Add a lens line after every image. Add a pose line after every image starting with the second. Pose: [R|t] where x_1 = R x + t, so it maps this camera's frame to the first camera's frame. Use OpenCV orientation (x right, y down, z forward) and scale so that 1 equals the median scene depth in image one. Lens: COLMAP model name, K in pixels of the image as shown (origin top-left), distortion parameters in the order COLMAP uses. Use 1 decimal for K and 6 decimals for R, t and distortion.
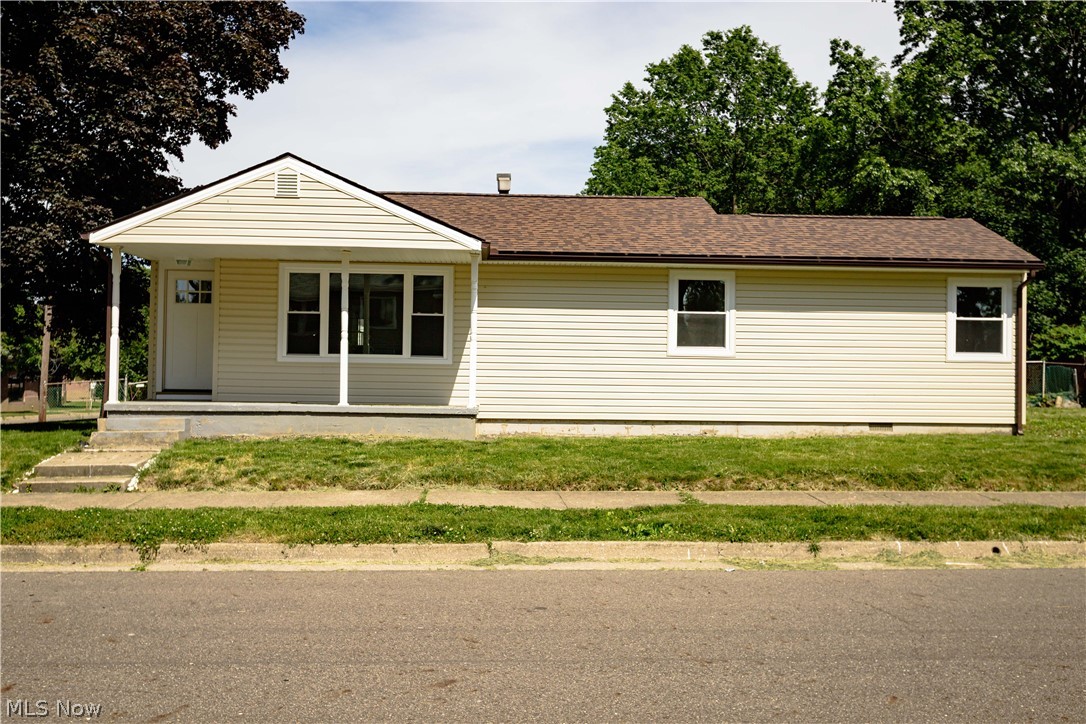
lens RADIAL K [[1082.6, 0, 543.0], [0, 1082.6, 362.0], [0, 0, 1]] dist [-0.004879, -0.025261]
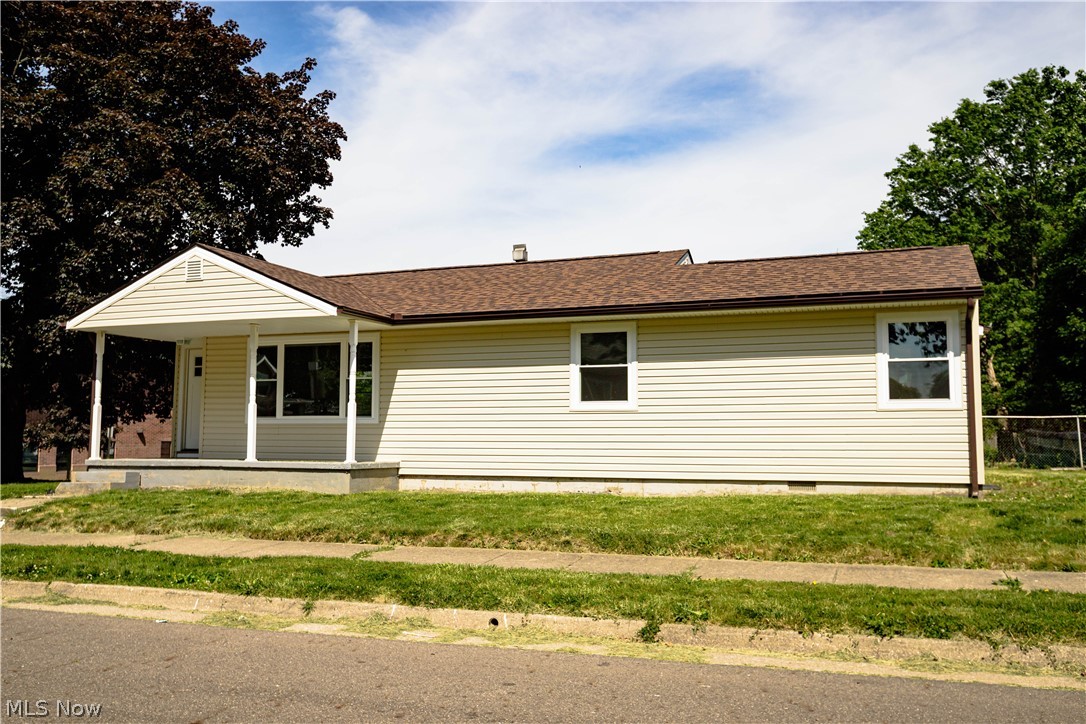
lens RADIAL K [[982.9, 0, 543.0], [0, 982.9, 362.0], [0, 0, 1]] dist [-0.009296, 0.006120]
pose [[0.908853, -0.044016, -0.414789, 0.462448], [0.013599, 0.997015, -0.076002, 0.017222], [0.416896, 0.063434, 0.906738, 0.177920]]
